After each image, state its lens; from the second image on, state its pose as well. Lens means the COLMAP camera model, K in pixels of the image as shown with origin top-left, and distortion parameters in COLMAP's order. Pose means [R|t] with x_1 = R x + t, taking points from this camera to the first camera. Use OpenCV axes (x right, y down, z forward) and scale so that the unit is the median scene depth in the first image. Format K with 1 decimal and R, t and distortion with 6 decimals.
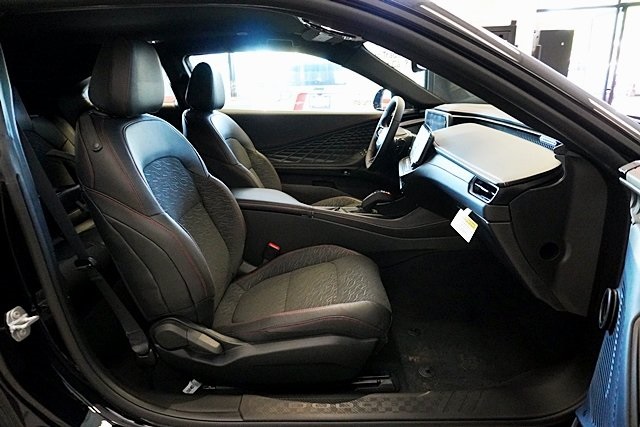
lens RADIAL K [[427.2, 0, 320.0], [0, 427.2, 213.5], [0, 0, 1]] dist [-0.055620, 0.039254]
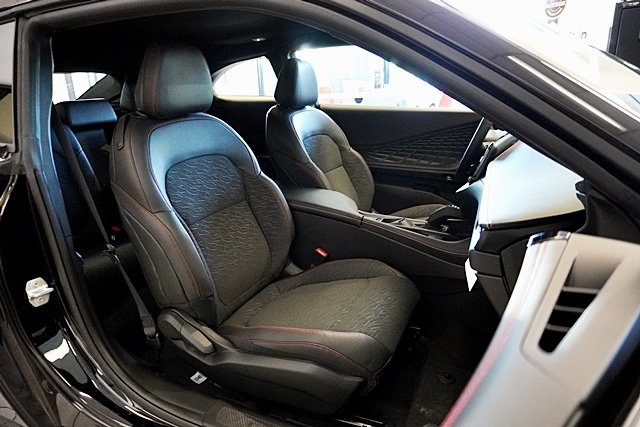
lens RADIAL K [[427.2, 0, 320.0], [0, 427.2, 213.5], [0, 0, 1]] dist [-0.055620, 0.039254]
pose [[0.912468, 0.111262, -0.393731, 0.259619], [-0.100760, 0.993785, 0.047317, -0.055102], [0.396548, -0.003503, 0.918007, 0.121034]]
